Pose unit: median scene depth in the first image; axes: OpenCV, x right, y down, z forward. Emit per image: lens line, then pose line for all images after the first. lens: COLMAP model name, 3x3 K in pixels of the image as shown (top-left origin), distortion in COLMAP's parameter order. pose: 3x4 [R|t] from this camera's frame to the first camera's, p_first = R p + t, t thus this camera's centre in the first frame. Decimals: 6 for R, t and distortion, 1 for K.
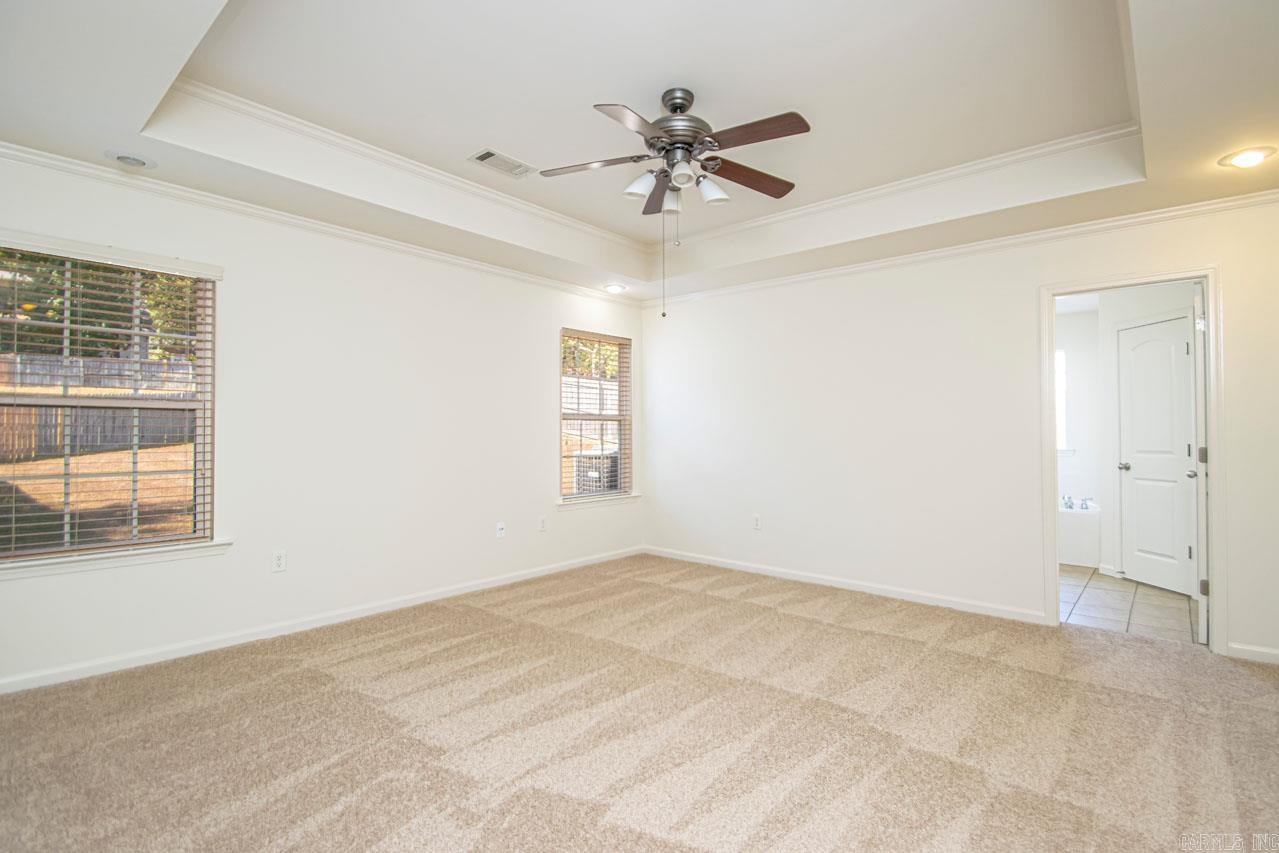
lens RADIAL K [[607.1, 0, 647.7], [0, 607.1, 427.0], [0, 0, 1]] dist [0.020834, -0.019427]
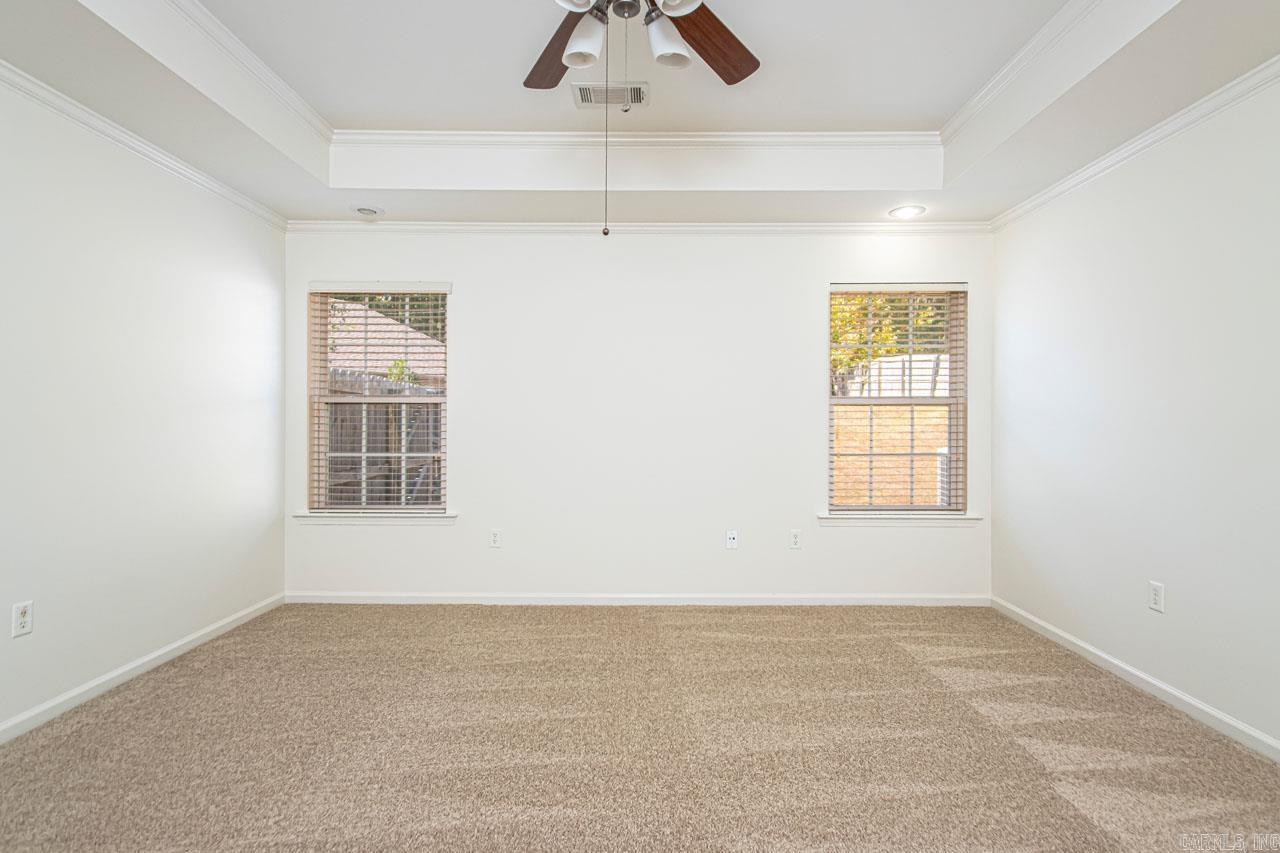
lens RADIAL K [[607.6, 0, 648.2], [0, 607.6, 427.0], [0, 0, 1]] dist [0.020834, -0.019427]
pose [[0.649790, 0.004021, -0.760103, 0.361488], [0.007218, 0.999908, 0.011460, 0.005776], [0.760079, -0.012933, 0.649702, 0.423932]]
